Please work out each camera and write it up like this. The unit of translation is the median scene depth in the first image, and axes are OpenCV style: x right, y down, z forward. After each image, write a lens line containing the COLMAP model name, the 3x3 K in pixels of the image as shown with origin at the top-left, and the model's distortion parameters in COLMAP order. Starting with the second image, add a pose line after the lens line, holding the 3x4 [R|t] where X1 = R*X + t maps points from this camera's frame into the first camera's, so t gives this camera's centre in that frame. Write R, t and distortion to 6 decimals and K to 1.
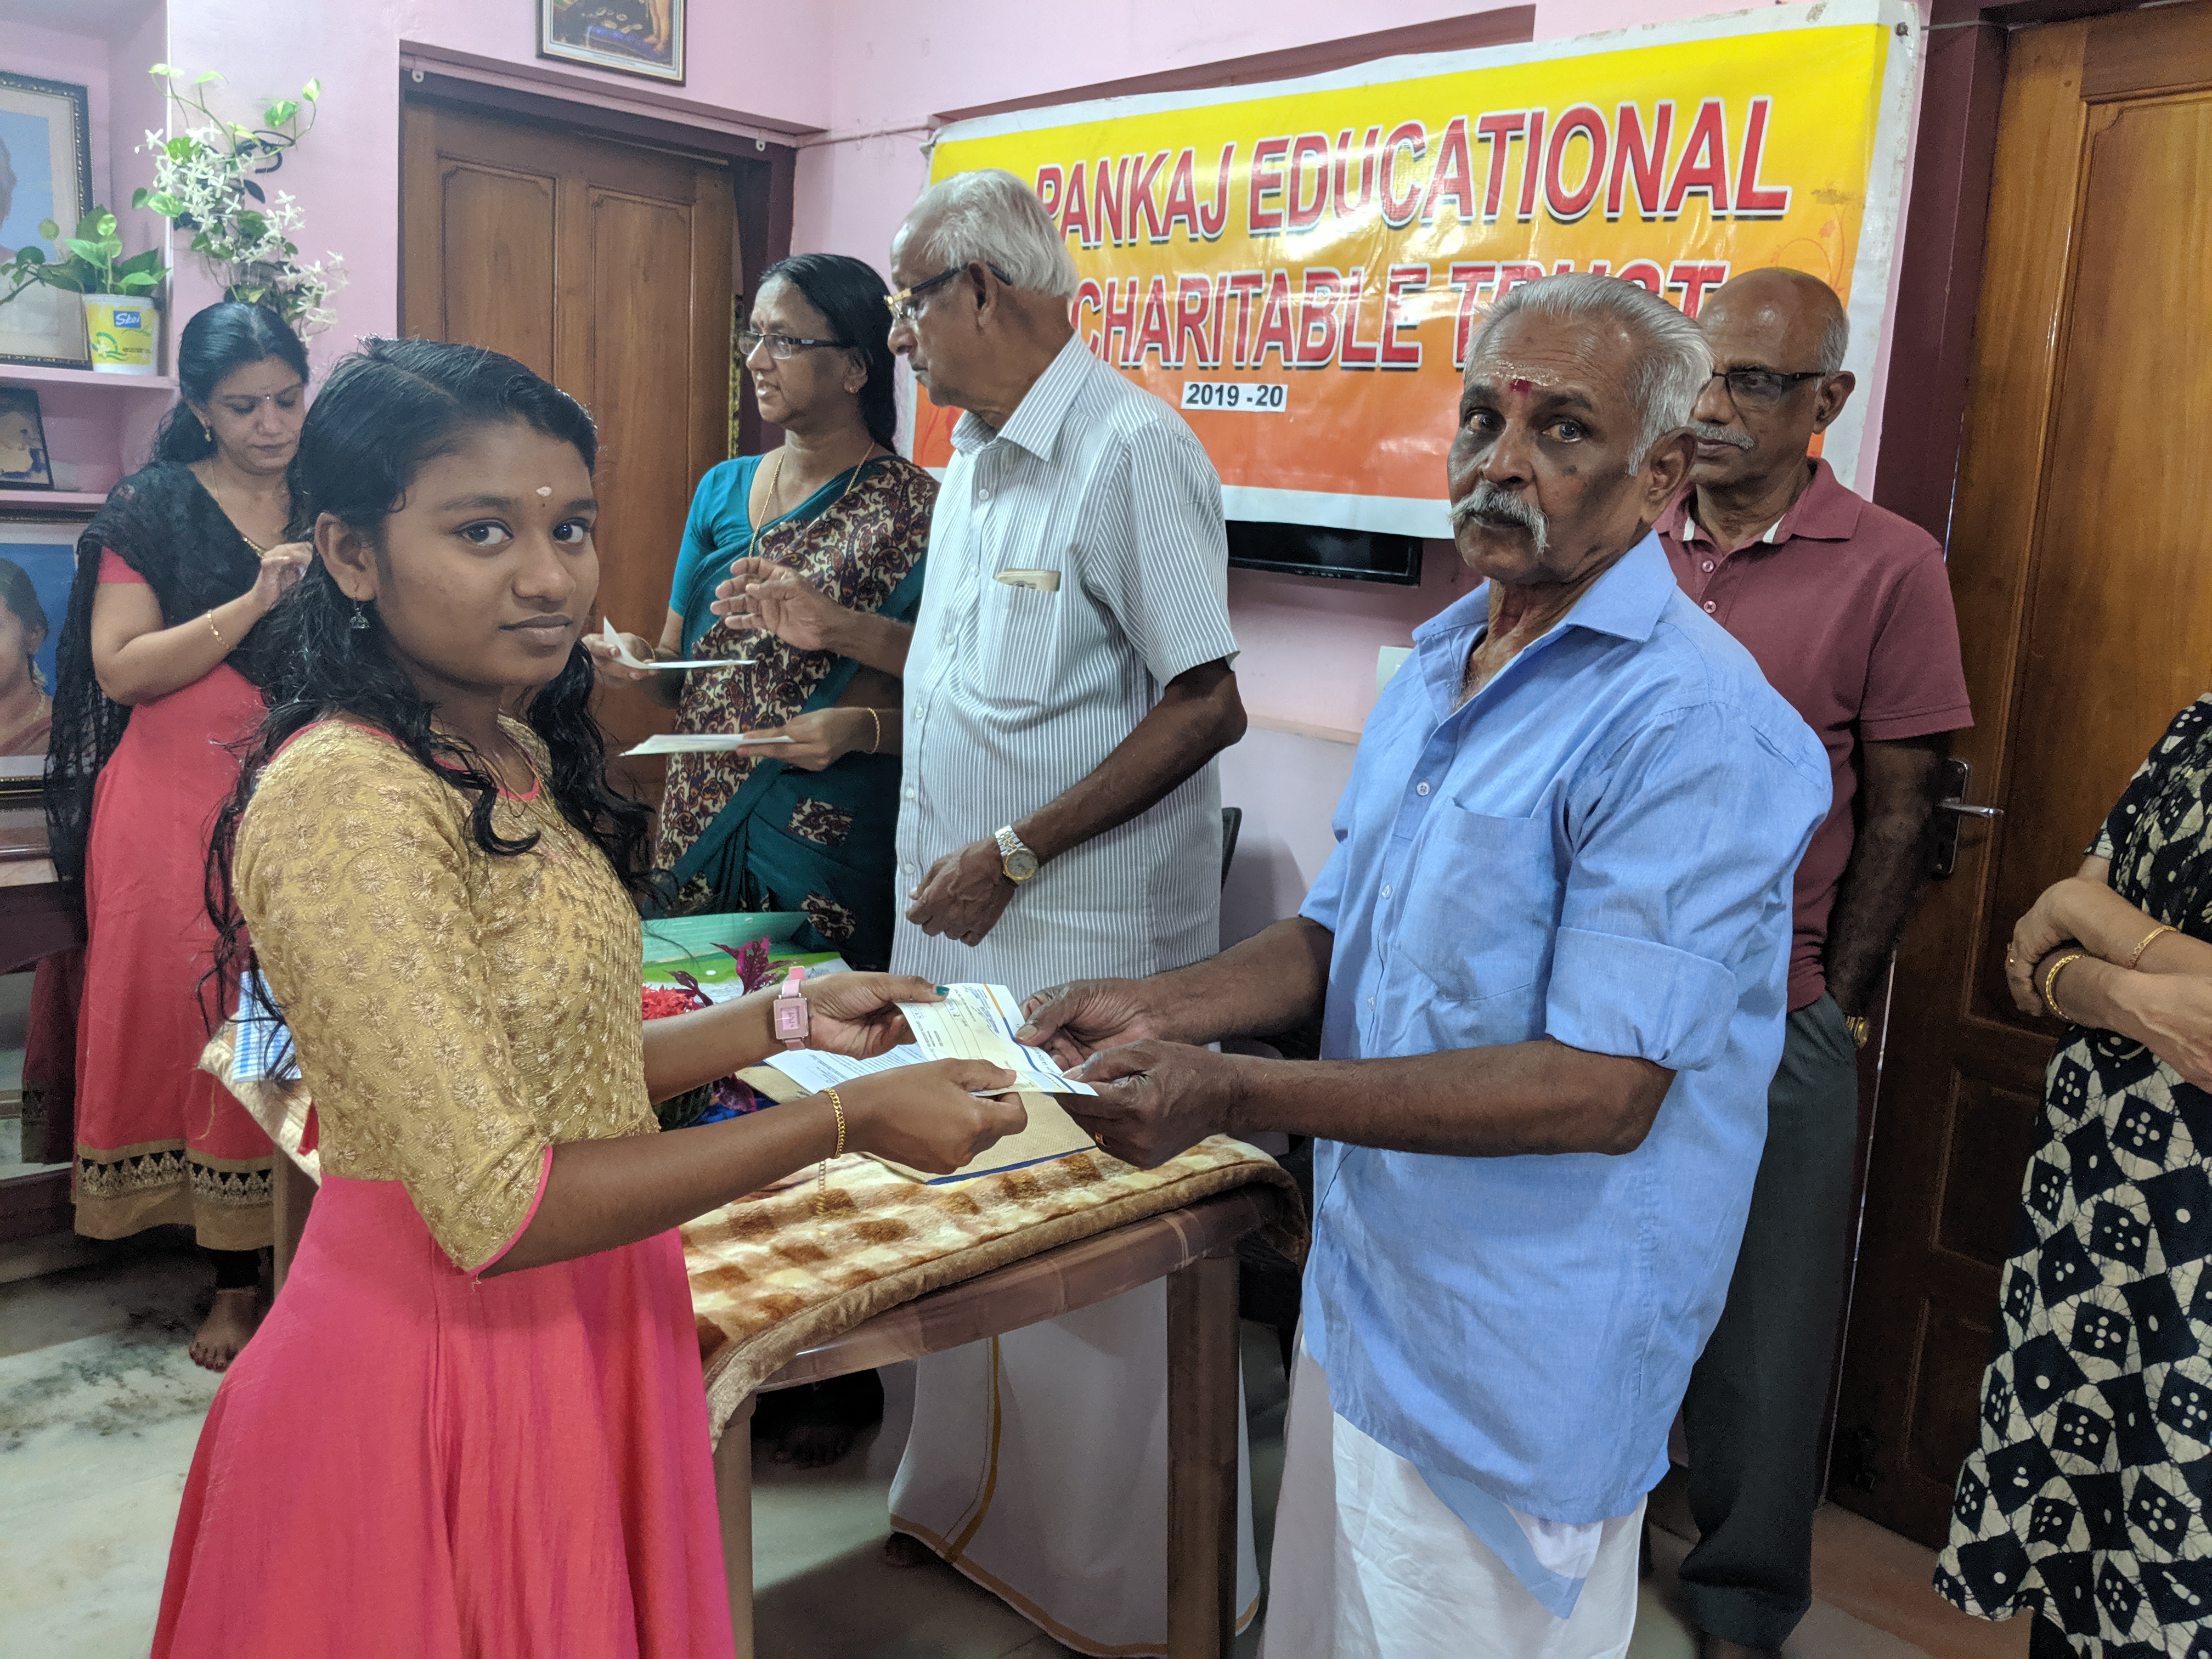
lens RADIAL K [[1797.1, 0, 1099.0], [0, 1797.1, 784.1], [0, 0, 1]] dist [0.068867, -0.138584]
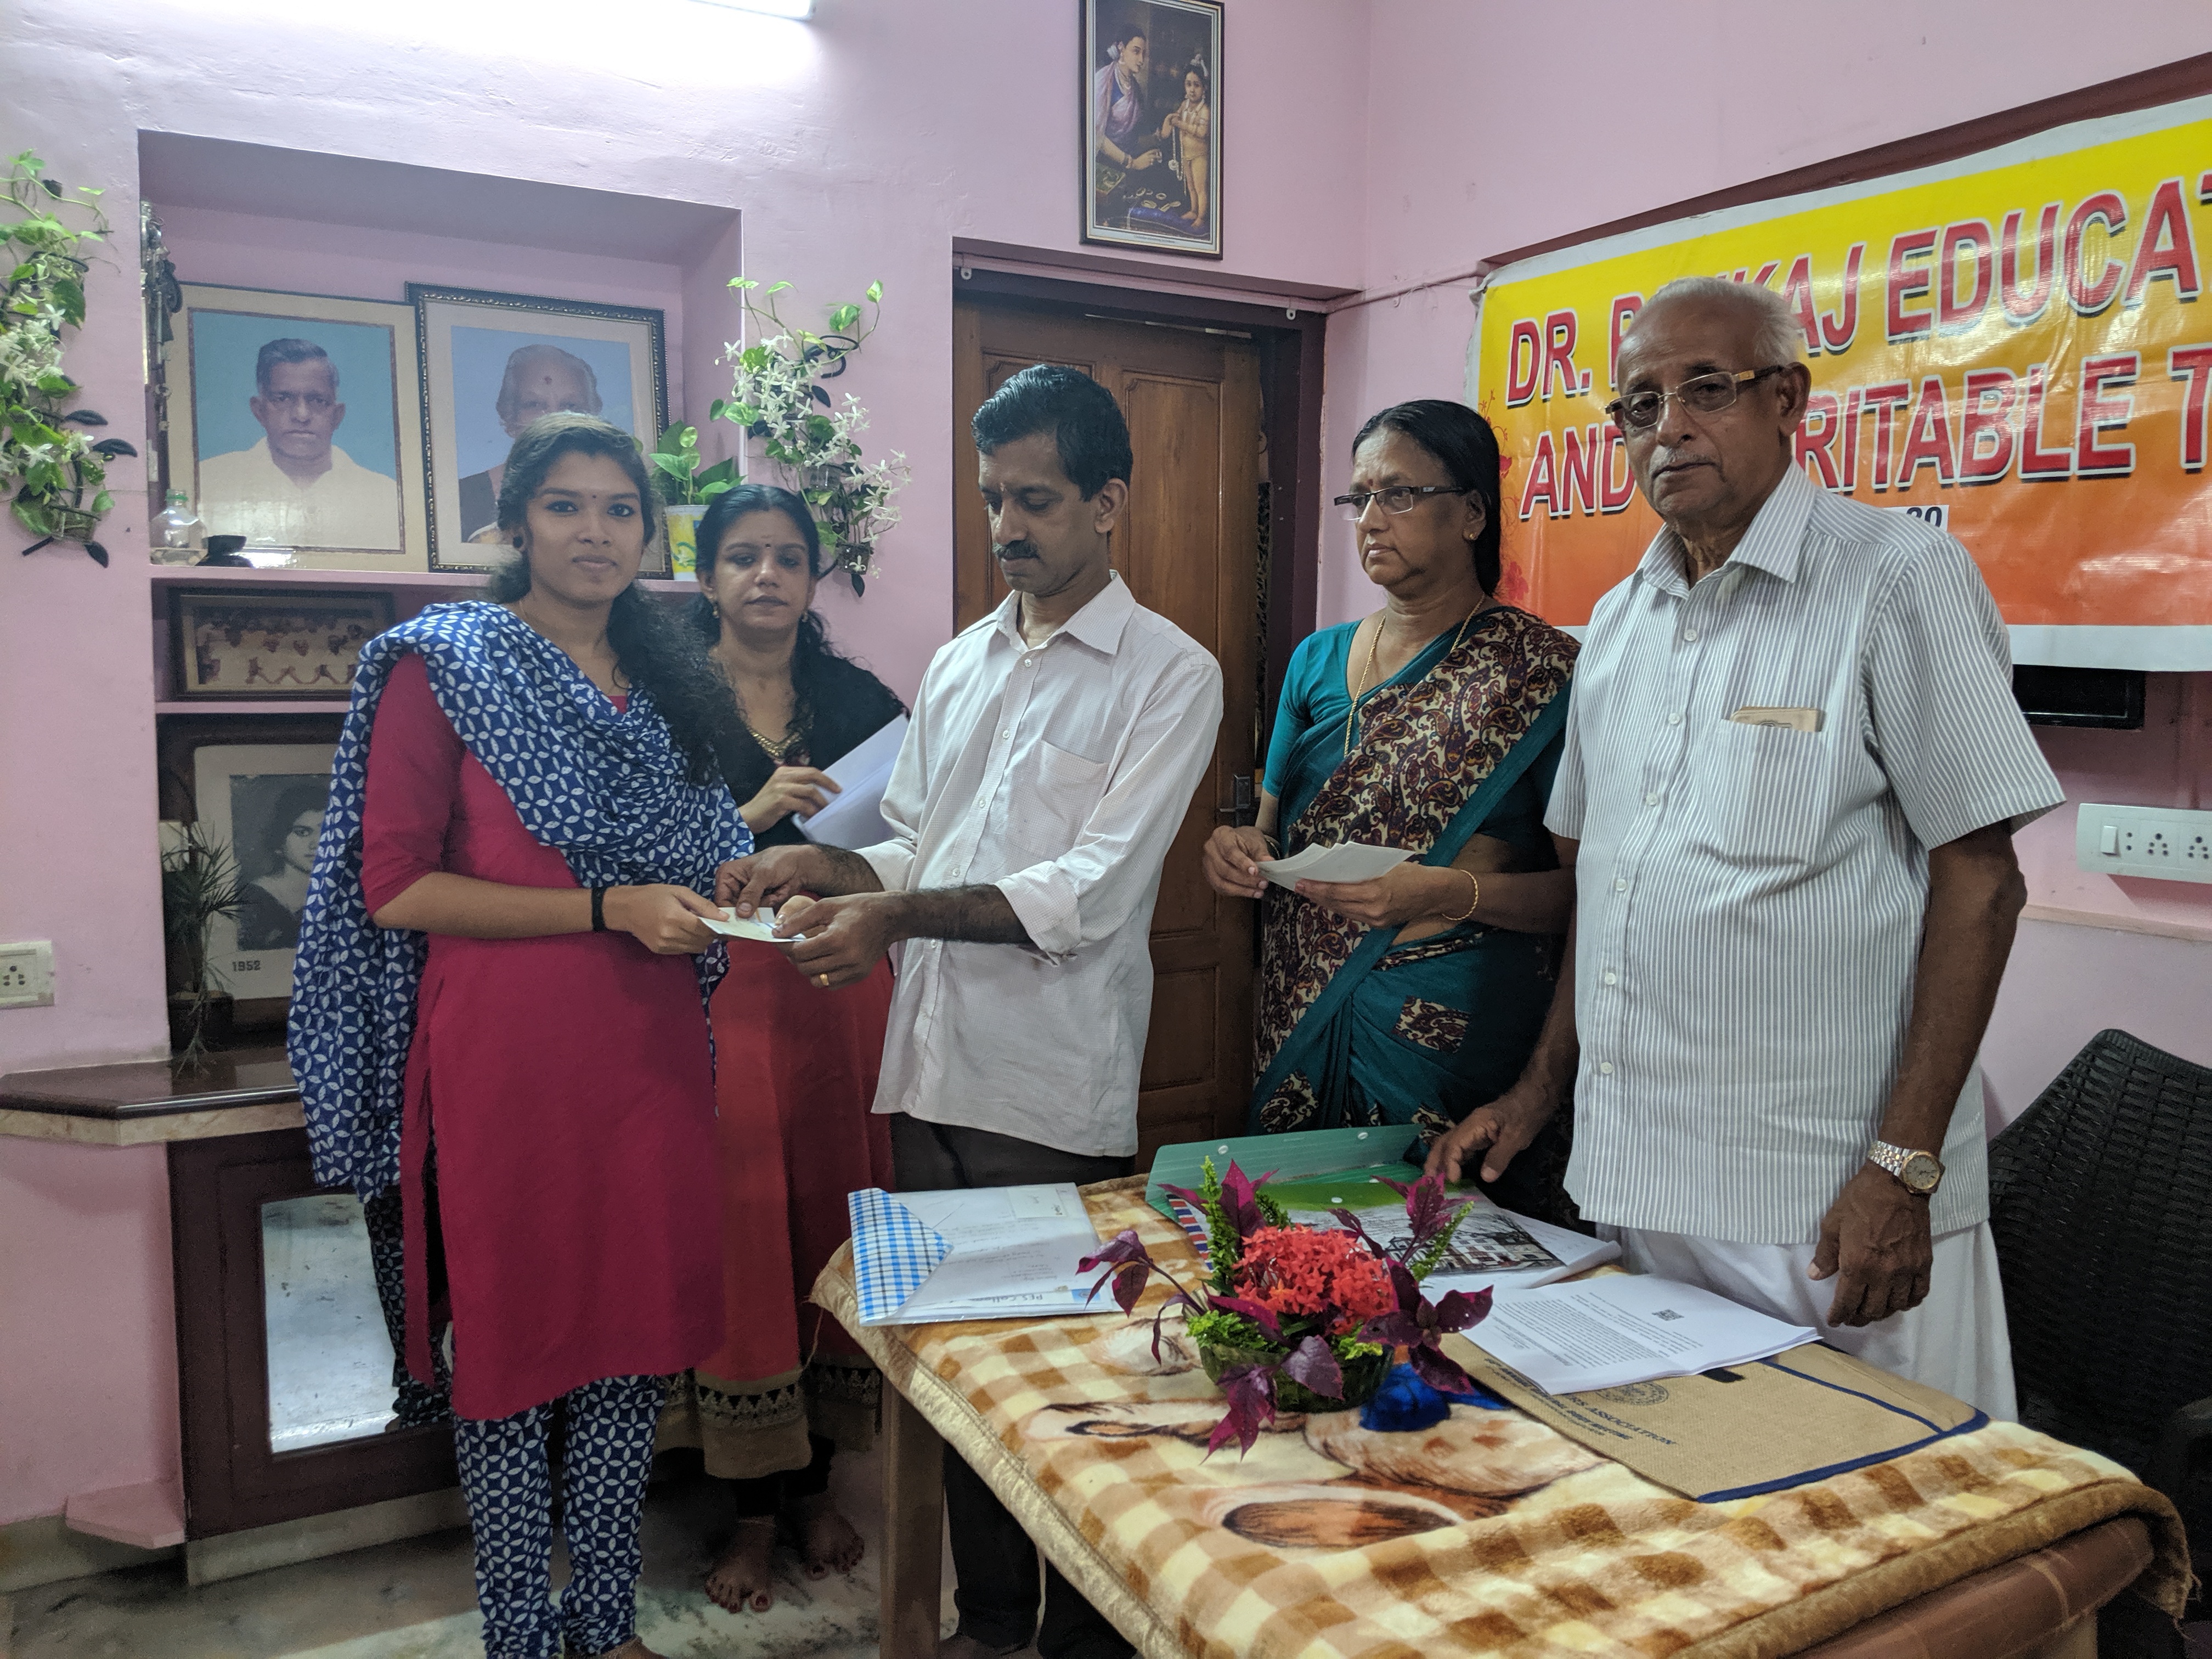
lens RADIAL K [[1776.9, 0, 1130.4], [0, 1776.9, 827.5], [0, 0, 1]] dist [0.055154, -0.114026]
pose [[0.974458, -0.032082, -0.222266, -0.092205], [0.015762, 0.997073, -0.074812, -0.010722], [0.224015, 0.069398, 0.972112, 0.094884]]
